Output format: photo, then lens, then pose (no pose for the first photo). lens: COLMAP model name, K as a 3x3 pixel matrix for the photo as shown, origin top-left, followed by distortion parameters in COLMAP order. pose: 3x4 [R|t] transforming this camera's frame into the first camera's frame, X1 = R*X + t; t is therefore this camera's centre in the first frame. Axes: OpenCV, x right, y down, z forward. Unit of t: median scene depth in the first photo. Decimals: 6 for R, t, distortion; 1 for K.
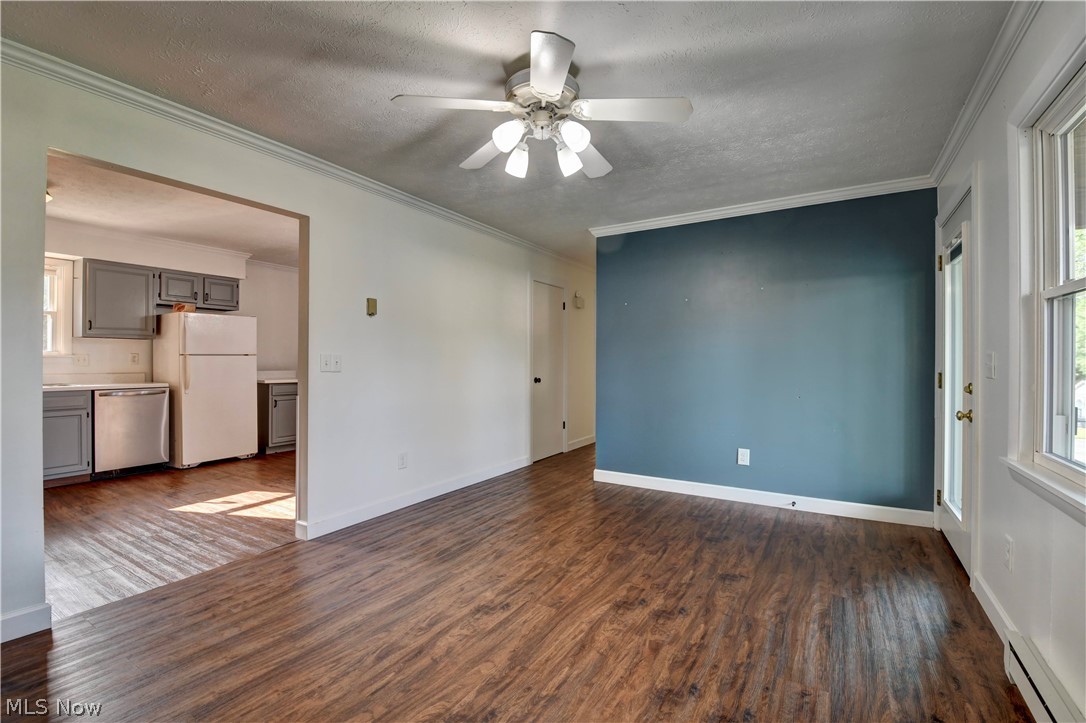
lens RADIAL K [[483.3, 0, 550.7], [0, 483.3, 361.8], [0, 0, 1]] dist [-0.000847, -0.010454]
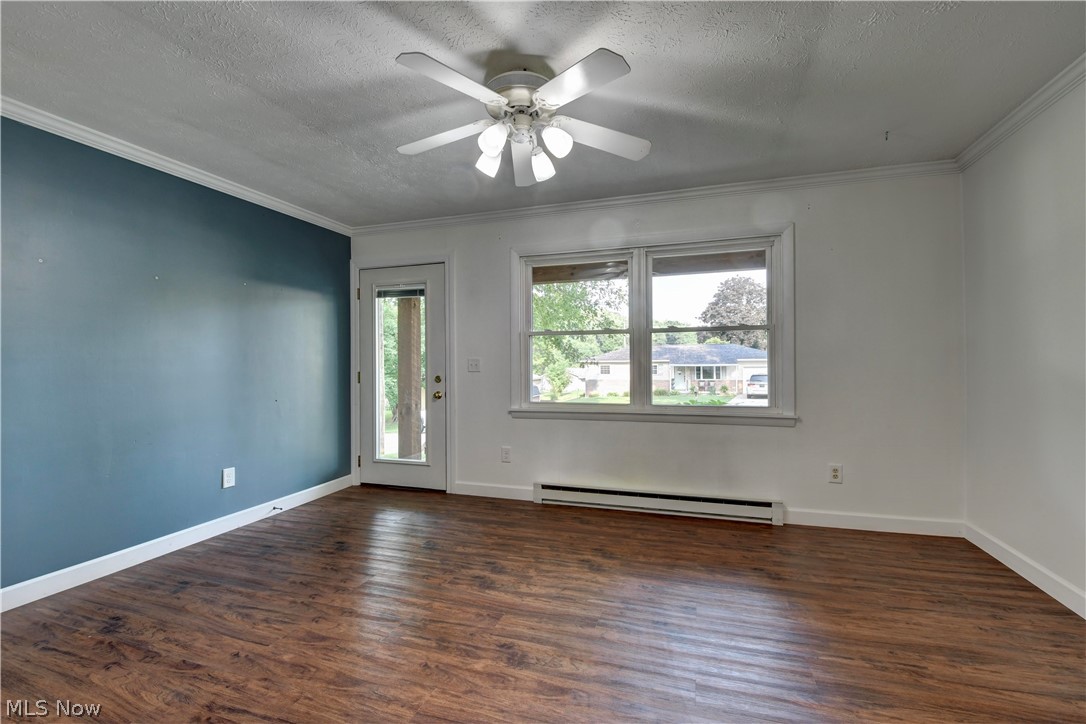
lens RADIAL K [[483.3, 0, 539.1], [0, 483.3, 363.7], [0, 0, 1]] dist [-0.000847, -0.010454]
pose [[-0.230781, -0.008671, 0.972967, -0.873290], [0.007797, 0.999912, 0.010761, -0.014113], [-0.972974, 0.010070, -0.230693, 1.040086]]
